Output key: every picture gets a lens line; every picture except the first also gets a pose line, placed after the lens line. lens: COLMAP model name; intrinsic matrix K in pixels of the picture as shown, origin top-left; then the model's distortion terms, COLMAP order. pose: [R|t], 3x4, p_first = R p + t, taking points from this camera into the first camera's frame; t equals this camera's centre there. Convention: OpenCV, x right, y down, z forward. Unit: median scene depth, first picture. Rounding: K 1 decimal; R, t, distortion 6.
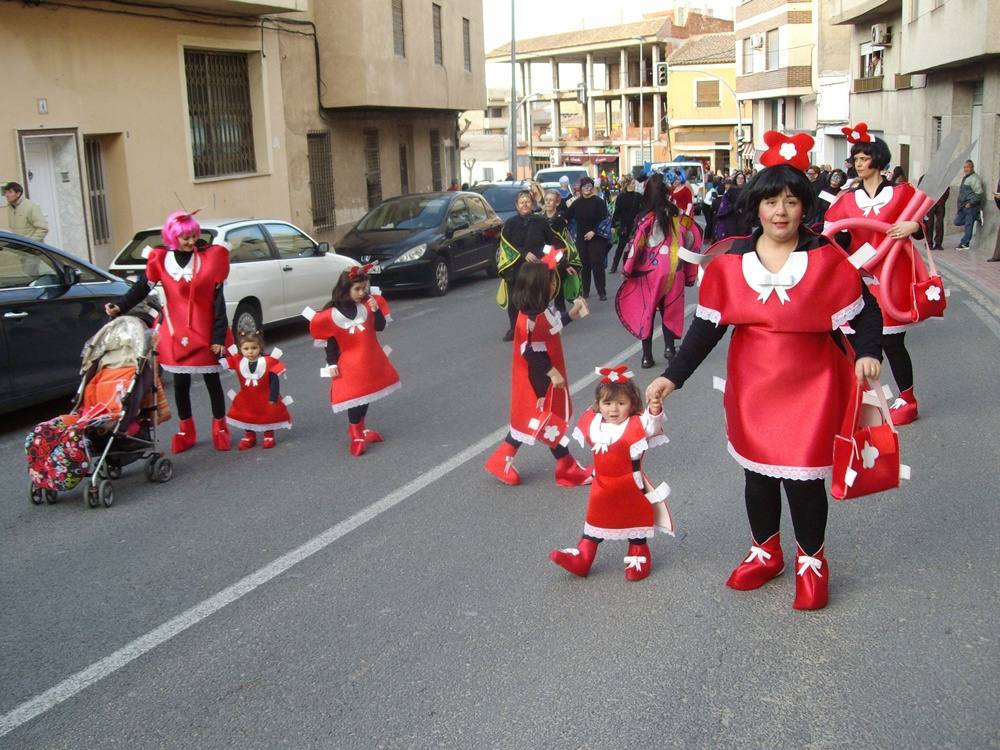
lens RADIAL K [[1068.7, 0, 466.0], [0, 1068.7, 399.9], [0, 0, 1]] dist [-0.189871, 0.165232]
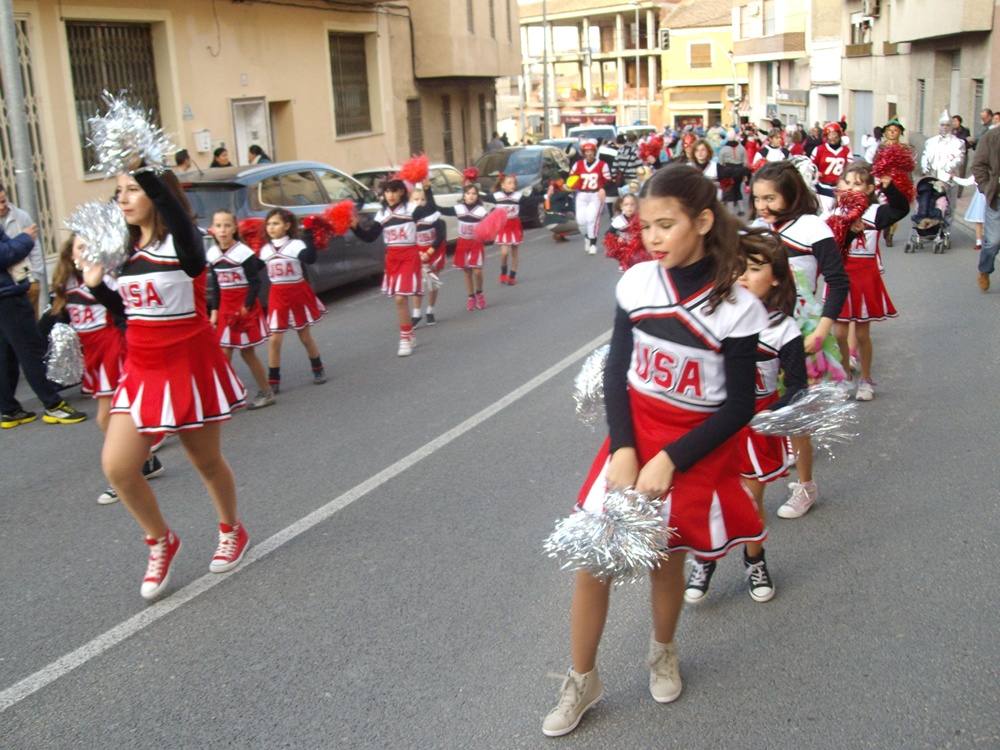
lens RADIAL K [[1068.7, 0, 466.0], [0, 1068.7, 399.9], [0, 0, 1]] dist [-0.189871, 0.165232]
pose [[0.999614, -0.019526, 0.019785, -0.070086], [0.018816, 0.999193, 0.035482, 0.030265], [-0.020462, -0.035096, 0.999174, -0.133958]]
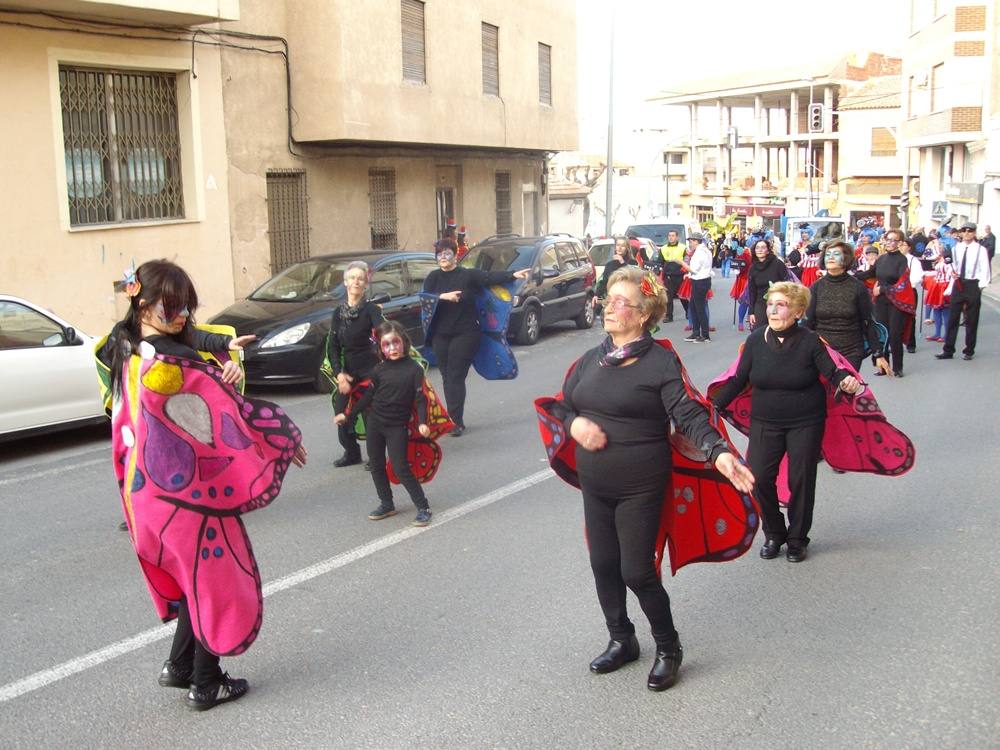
lens RADIAL K [[1068.7, 0, 466.0], [0, 1068.7, 399.9], [0, 0, 1]] dist [-0.189871, 0.165232]
pose [[0.982245, 0.056900, -0.178766, 0.098041], [-0.063881, 0.997394, -0.033535, -0.036314], [0.176392, 0.044360, 0.983320, 0.141400]]
